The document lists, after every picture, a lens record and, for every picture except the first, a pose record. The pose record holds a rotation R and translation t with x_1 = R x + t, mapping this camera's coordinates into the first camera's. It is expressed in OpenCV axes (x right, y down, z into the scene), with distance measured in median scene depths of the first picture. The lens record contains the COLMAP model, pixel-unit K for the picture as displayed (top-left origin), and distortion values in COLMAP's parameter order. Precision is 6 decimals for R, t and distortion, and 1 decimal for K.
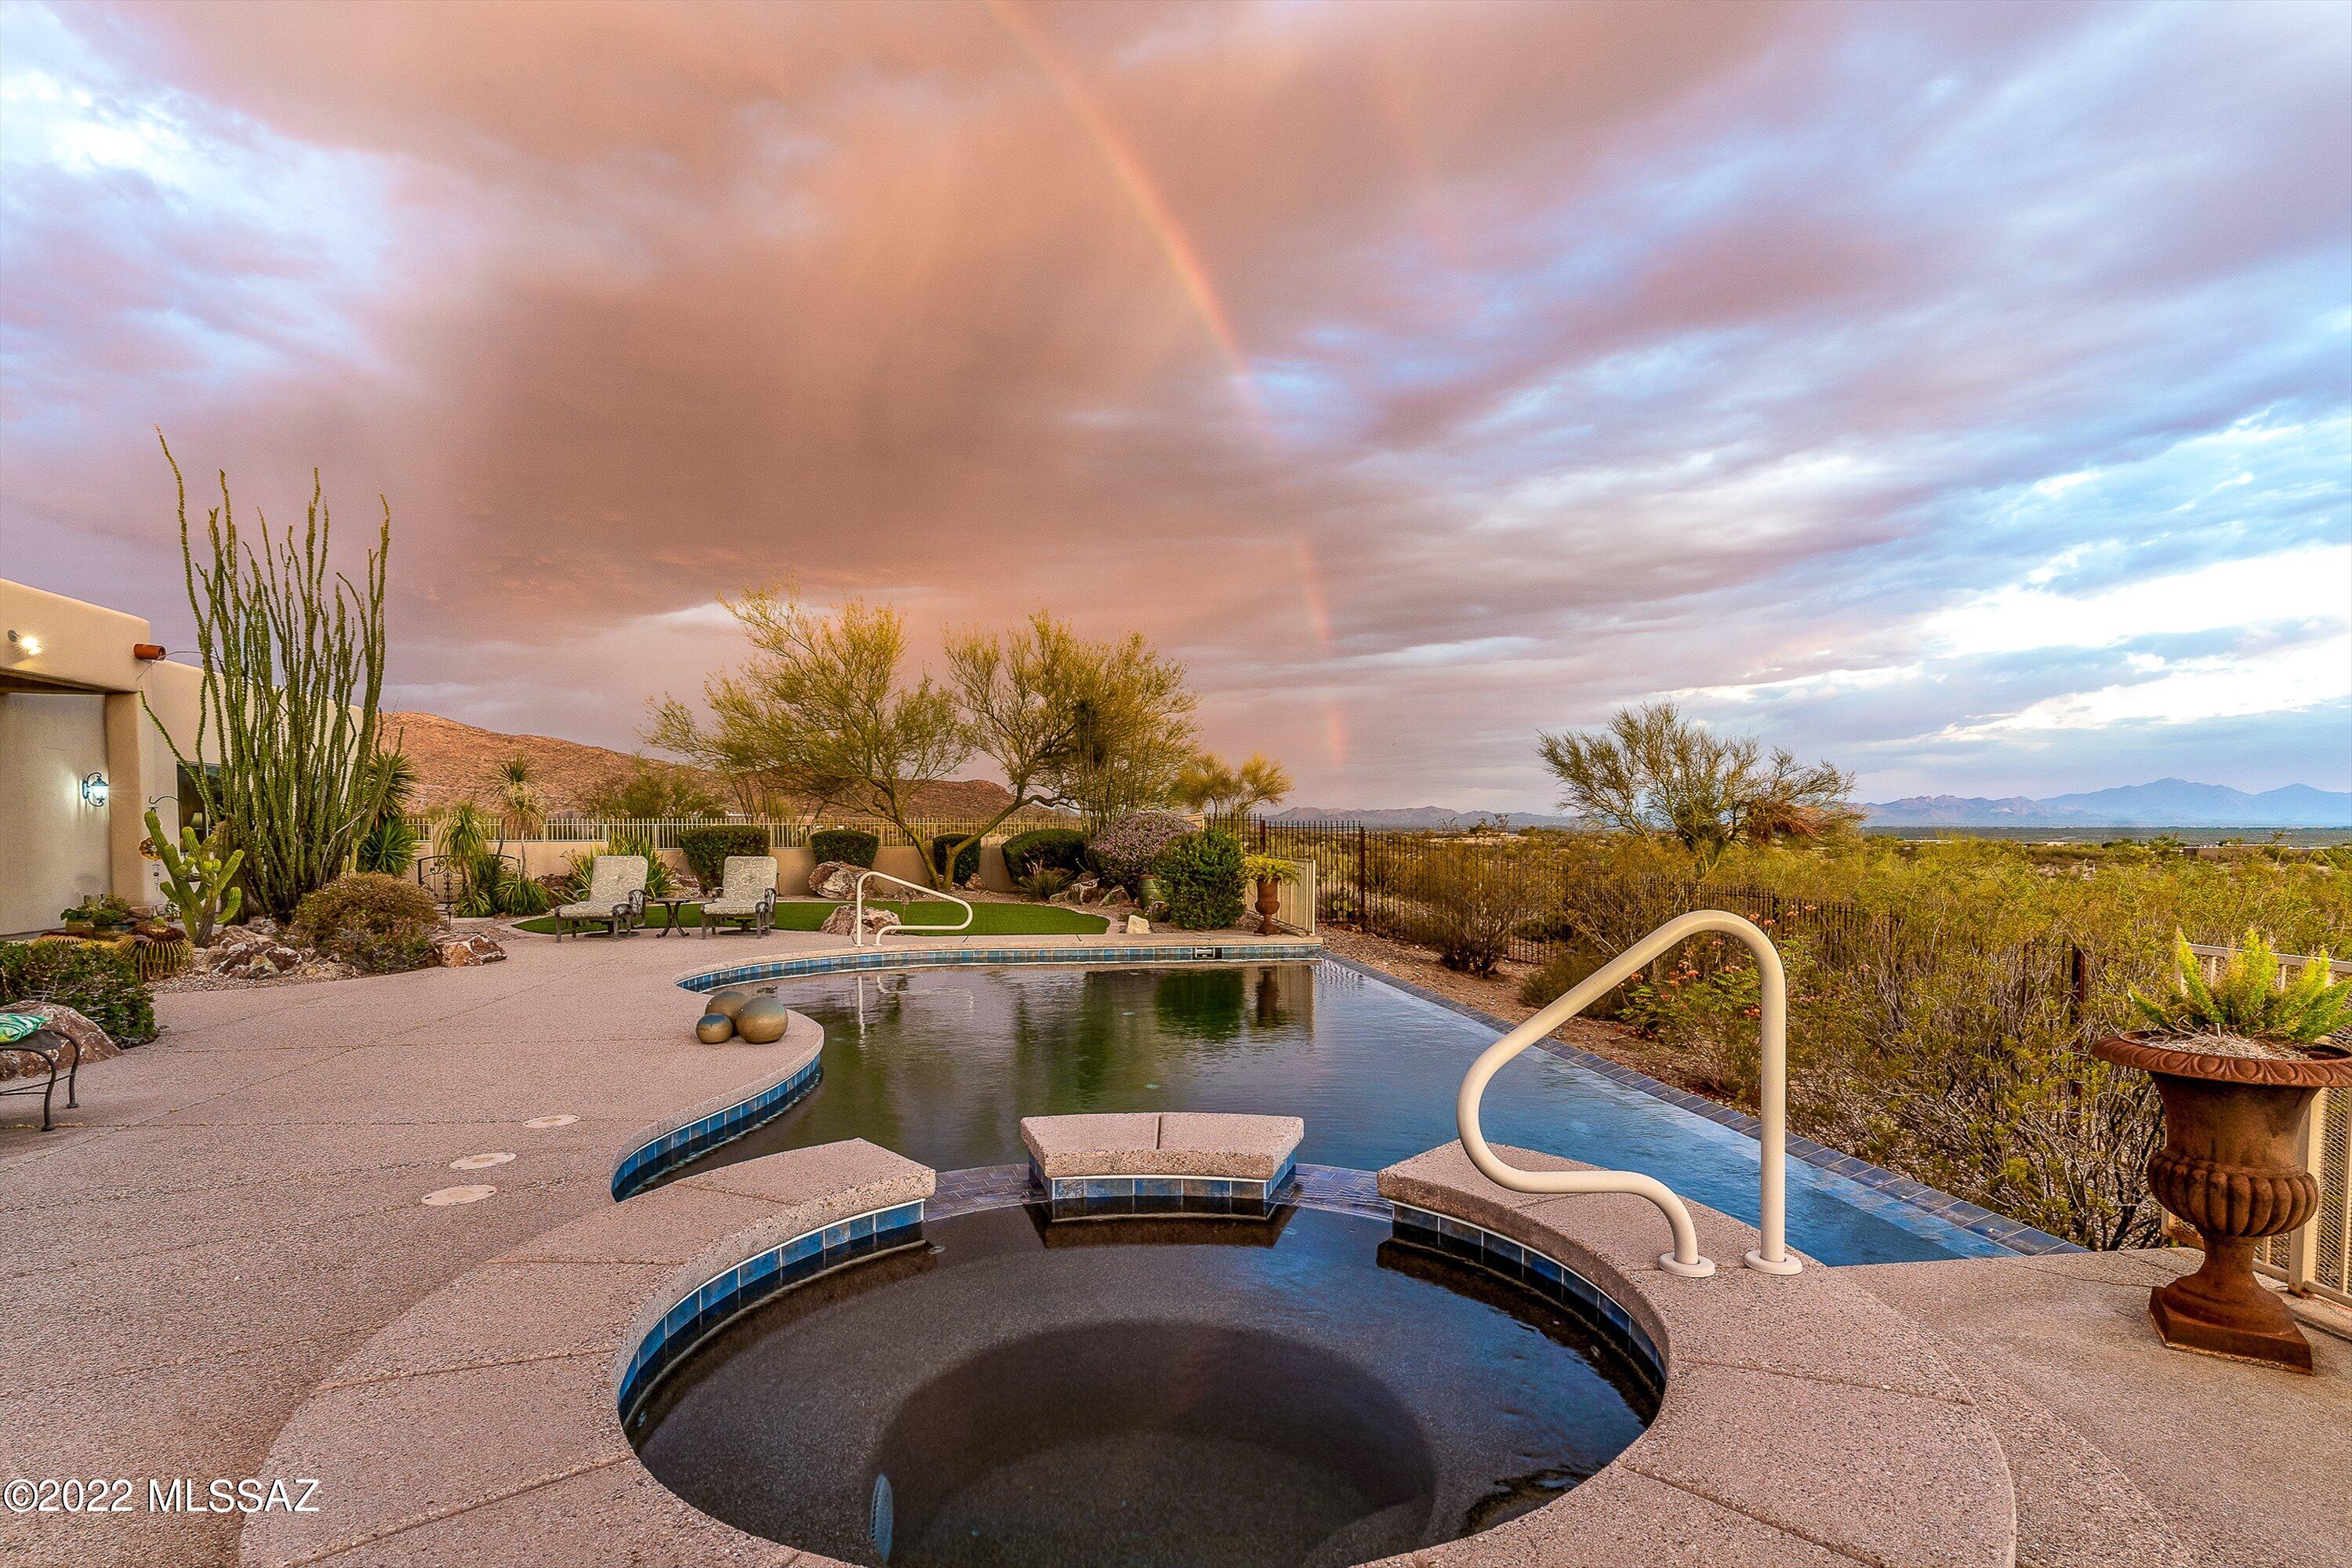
lens RADIAL K [[1217.8, 0, 1175.5], [0, 1217.8, 833.3], [0, 0, 1]] dist [-0.000183, 0.000050]
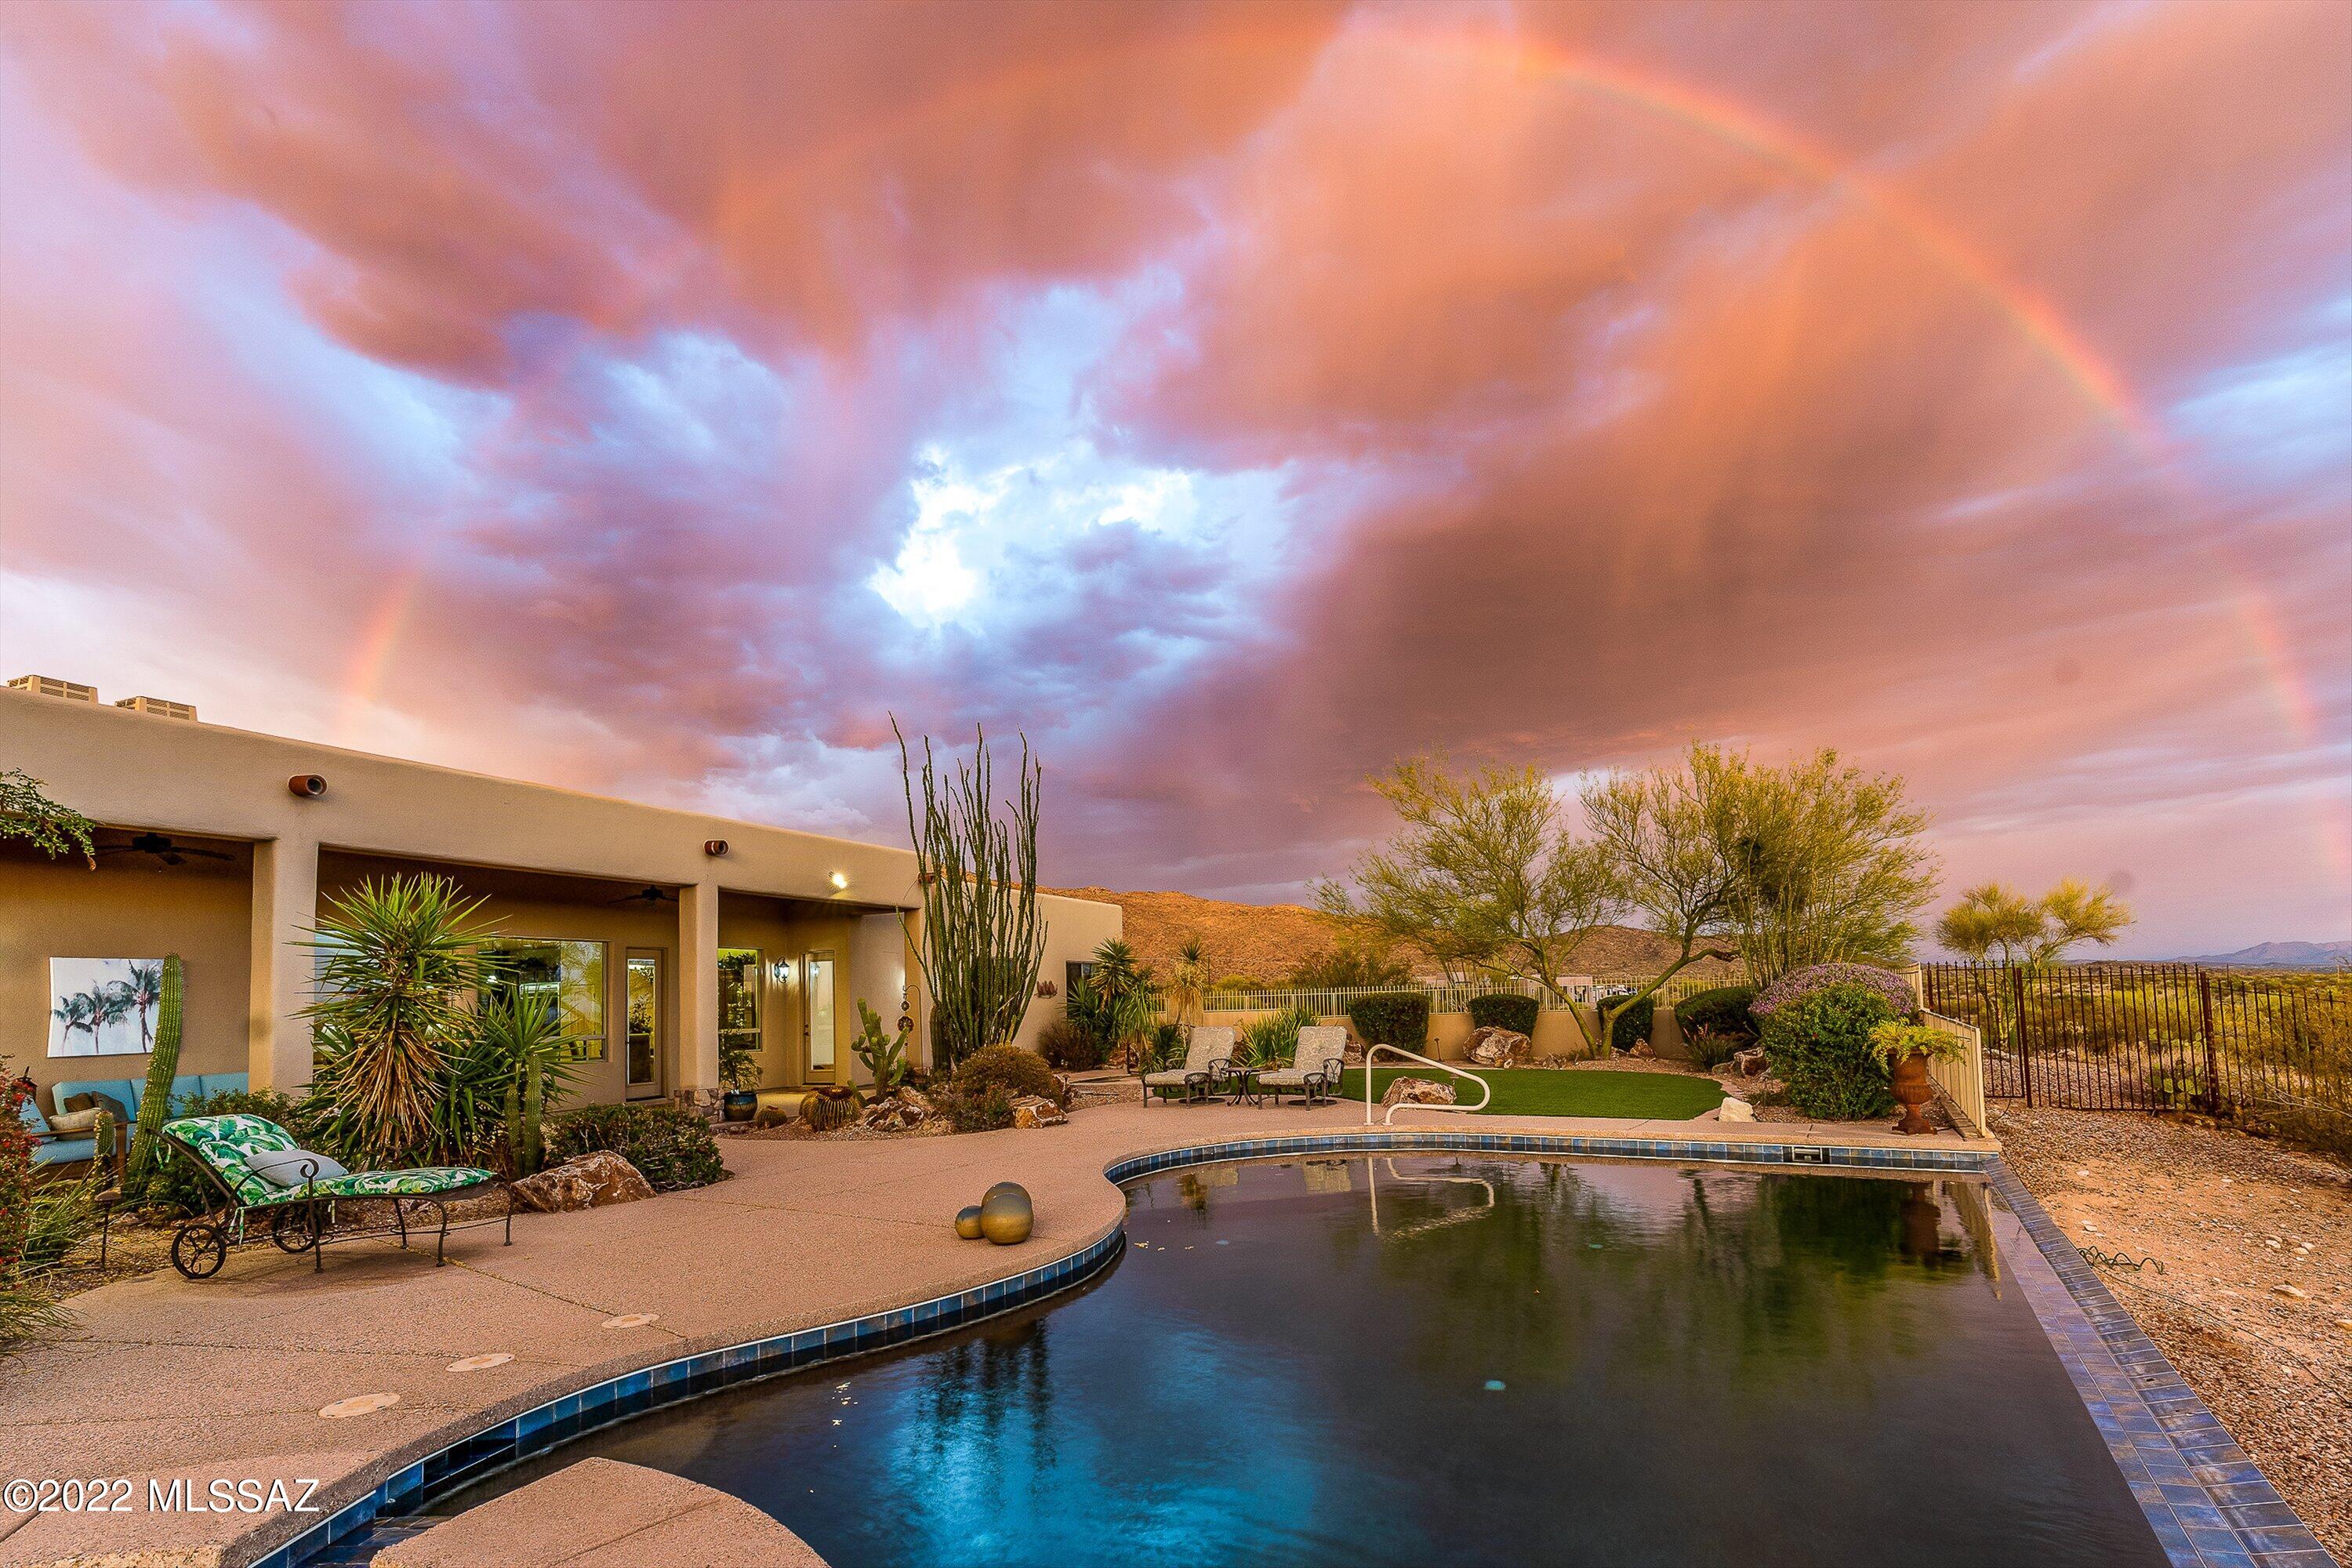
lens RADIAL K [[1141.5, 0, 1178.1], [0, 1141.5, 944.1], [0, 0, 1]] dist [0.011415, 0.000322]
pose [[0.779690, -0.051198, -0.624069, 0.108135], [0.025169, 0.998409, -0.050463, -0.003265], [0.625659, 0.023638, 0.779738, 0.127029]]
